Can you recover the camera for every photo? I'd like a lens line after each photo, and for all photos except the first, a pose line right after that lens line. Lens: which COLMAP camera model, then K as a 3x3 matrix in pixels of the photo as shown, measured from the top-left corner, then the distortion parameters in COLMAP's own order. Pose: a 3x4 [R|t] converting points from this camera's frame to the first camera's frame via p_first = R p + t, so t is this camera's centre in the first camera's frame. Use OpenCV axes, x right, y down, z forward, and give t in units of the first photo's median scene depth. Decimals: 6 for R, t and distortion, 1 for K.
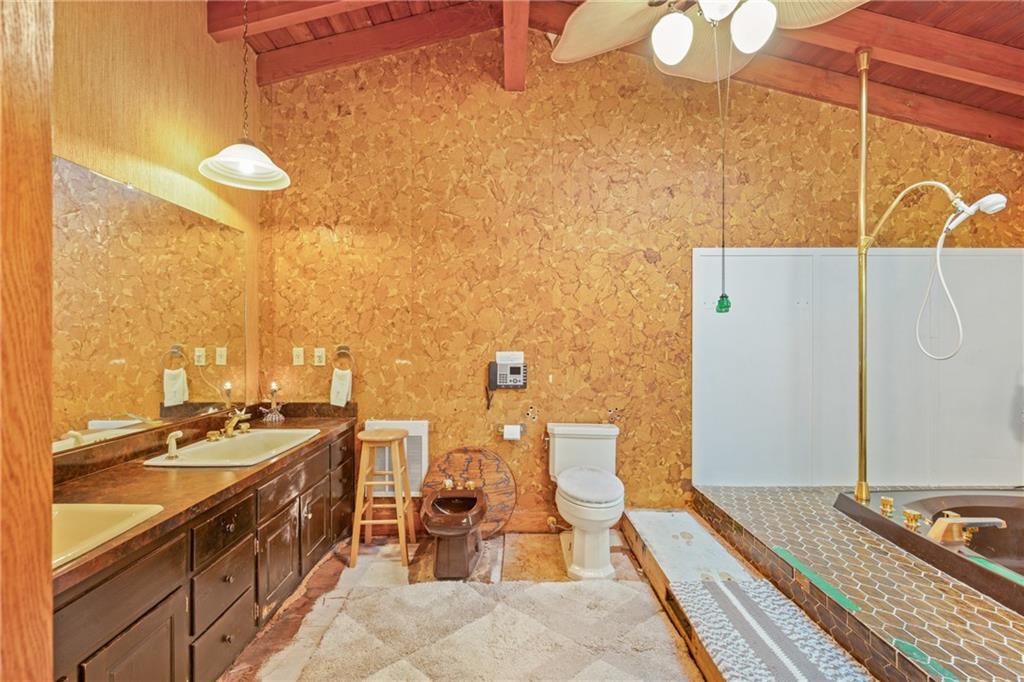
lens RADIAL K [[470.9, 0, 513.4], [0, 470.9, 342.2], [0, 0, 1]] dist [-0.001230, -0.000125]
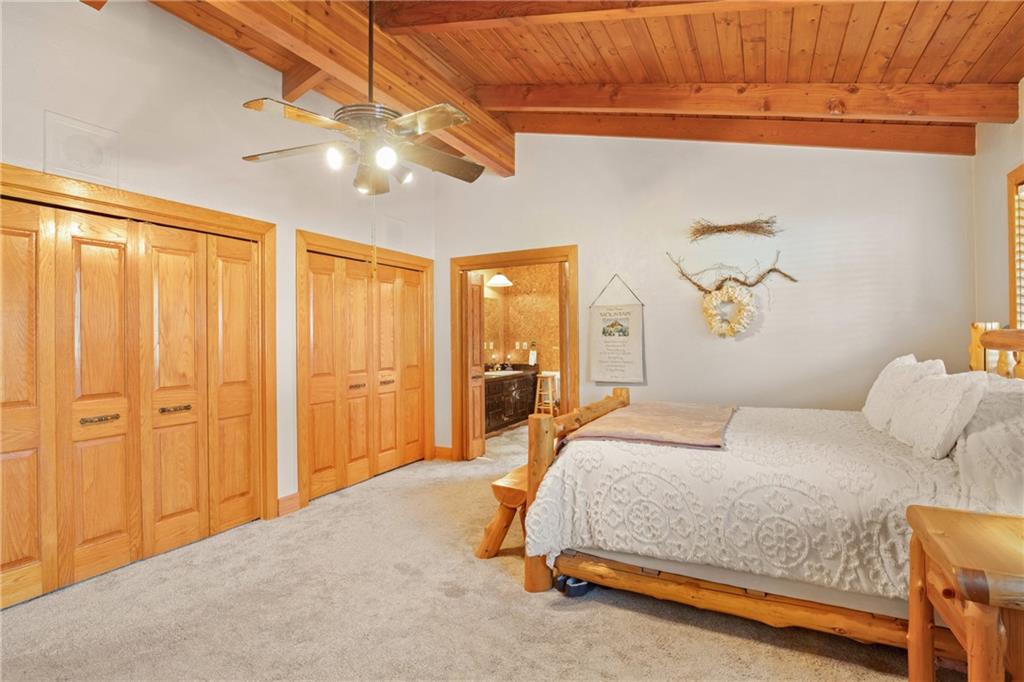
lens RADIAL K [[470.9, 0, 512.2], [0, 470.9, 339.9], [0, 0, 1]] dist [-0.001230, -0.000125]
pose [[0.884041, -0.009865, -0.467305, 0.713423], [0.006885, 0.999944, -0.008085, 0.019805], [0.467358, 0.003930, 0.884059, -1.274791]]
